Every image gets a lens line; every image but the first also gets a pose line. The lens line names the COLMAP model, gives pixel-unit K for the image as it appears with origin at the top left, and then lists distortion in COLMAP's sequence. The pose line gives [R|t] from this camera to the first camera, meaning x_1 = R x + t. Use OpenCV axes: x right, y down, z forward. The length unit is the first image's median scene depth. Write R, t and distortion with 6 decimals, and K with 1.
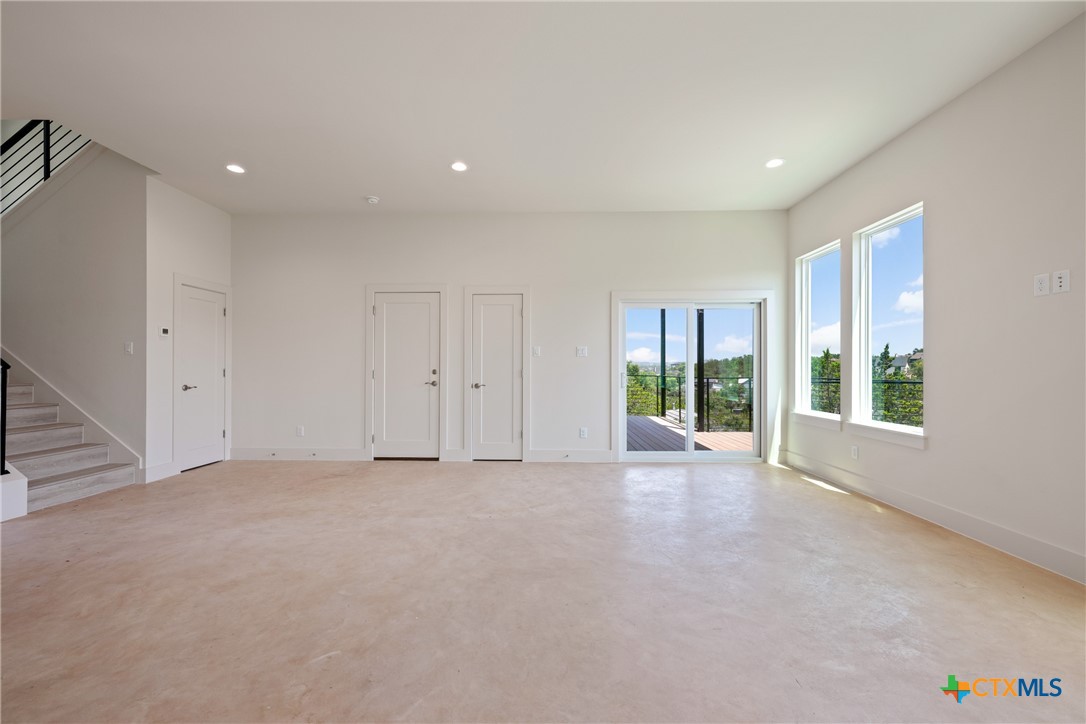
lens RADIAL K [[429.9, 0, 542.6], [0, 429.9, 366.8], [0, 0, 1]] dist [-0.002145, -0.000171]
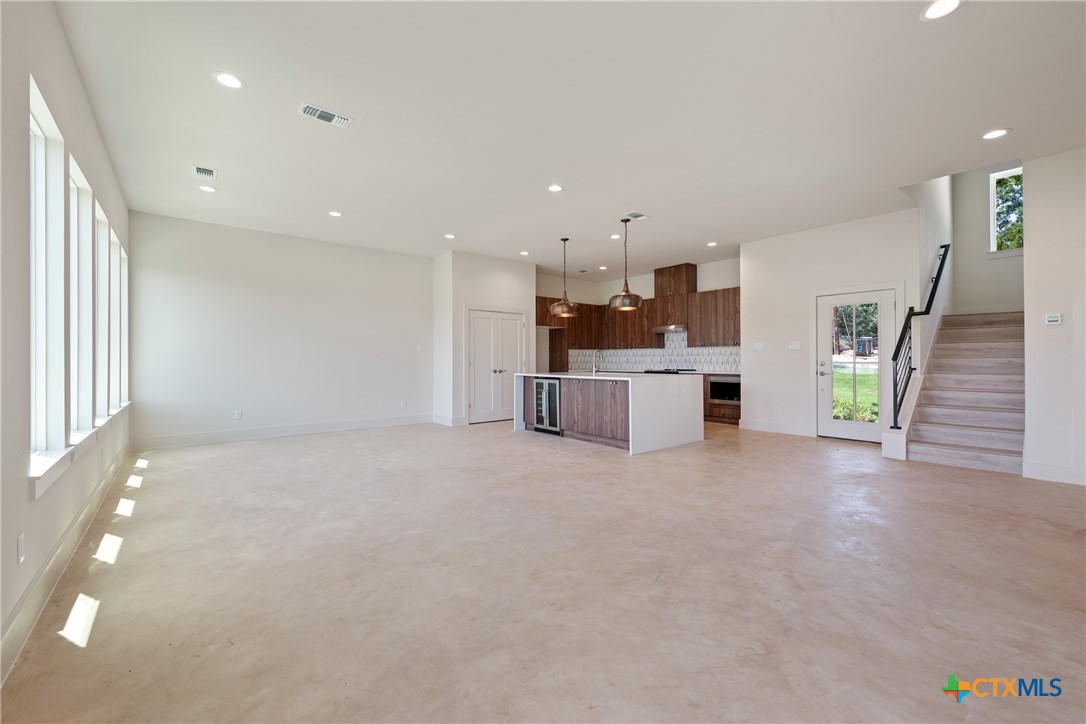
lens RADIAL K [[442.7, 0, 542.3], [0, 442.7, 360.3], [0, 0, 1]] dist [0.000085, 0.000000]
pose [[-0.758786, -0.000523, -0.651340, 0.475957], [0.003457, 0.999982, -0.004830, 0.004488], [0.651331, -0.005917, -0.758771, 0.876748]]
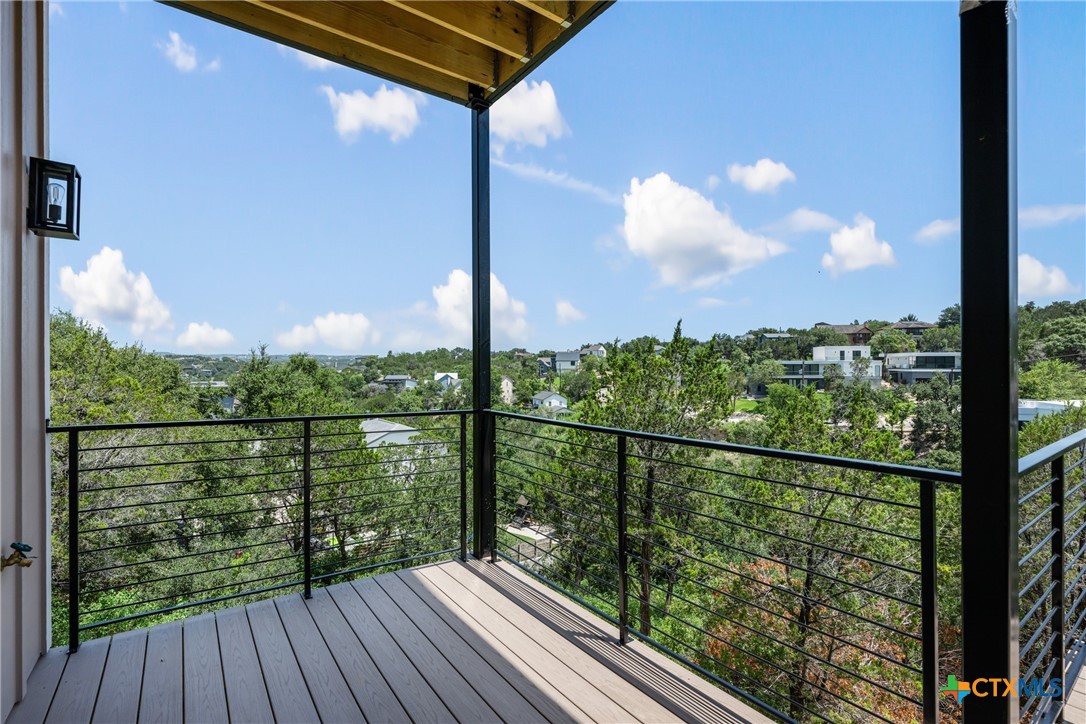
lens RADIAL K [[501.2, 0, 542.0], [0, 501.2, 361.0], [0, 0, 1]] dist [-0.001574, 0.000449]
pose [[0.796855, 0.000296, 0.604171, 0.252920], [-0.000204, 1.000000, -0.000220, -0.022751], [-0.604171, 0.000052, 0.796855, 1.574694]]
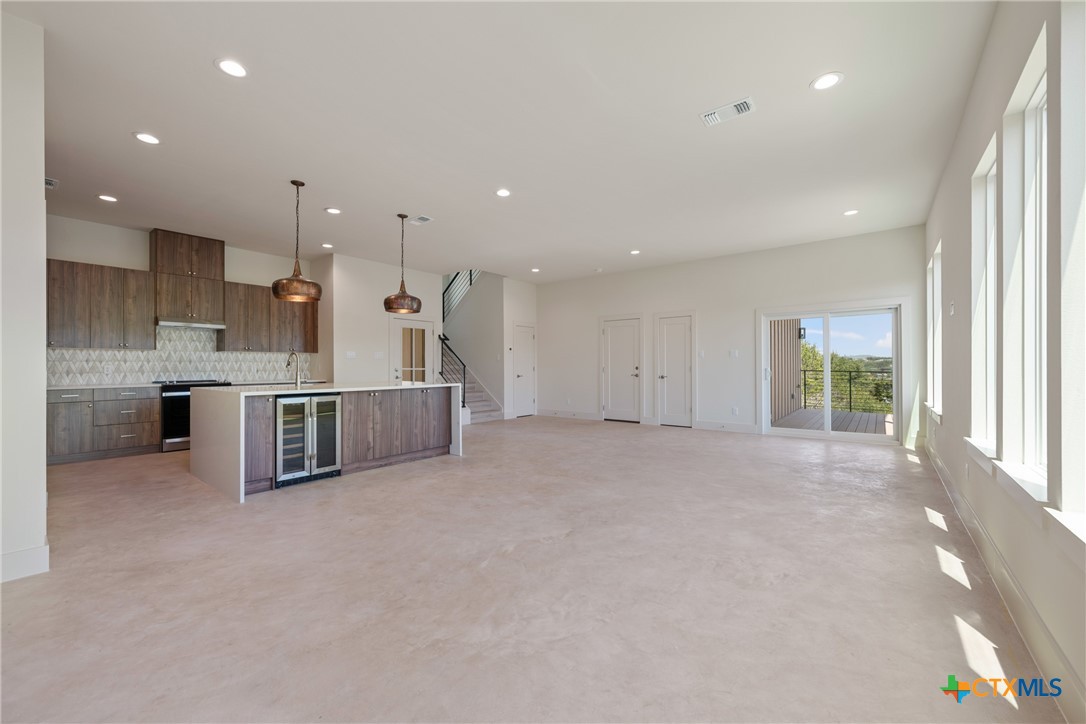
lens RADIAL K [[429.2, 0, 542.2], [0, 429.2, 364.5], [0, 0, 1]] dist [-0.001336, 0.000560]
pose [[0.798841, -0.008051, -0.601489, 0.449500], [0.008439, 0.999962, -0.002177, -0.001278], [0.601483, -0.003337, 0.798878, -0.518098]]
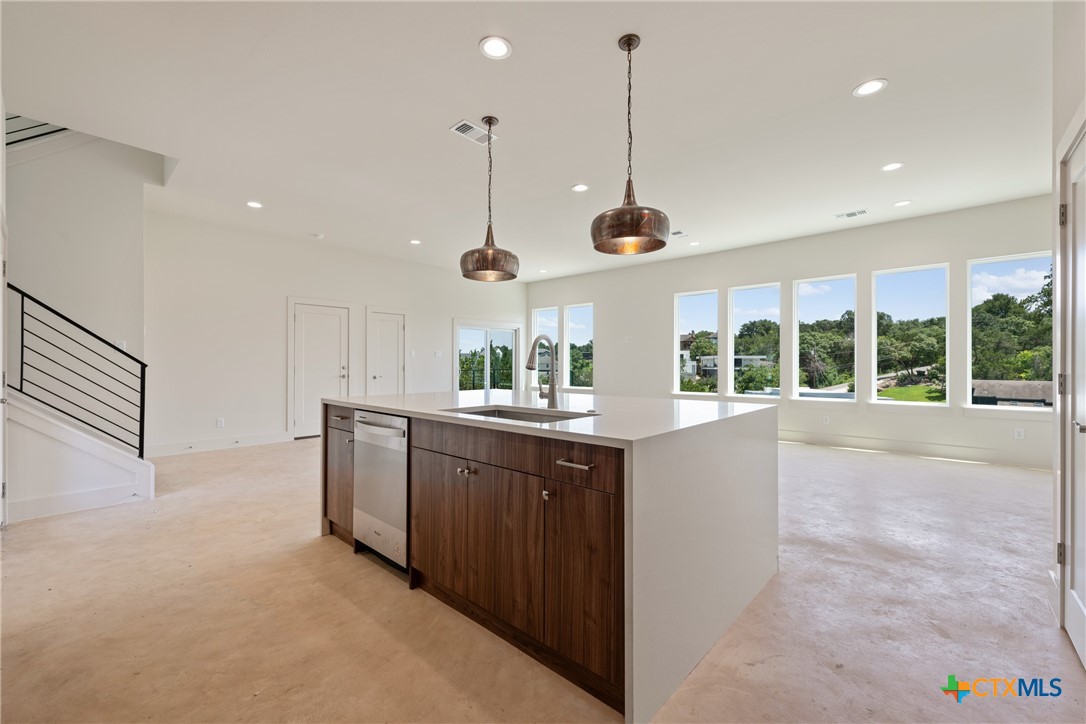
lens RADIAL K [[442.7, 0, 542.3], [0, 442.7, 360.3], [0, 0, 1]] dist [0.000085, 0.000000]
pose [[0.654192, 0.004242, 0.756316, -0.922668], [-0.003271, 0.999991, -0.002780, -0.009200], [-0.756321, -0.000656, 0.654200, -0.377379]]
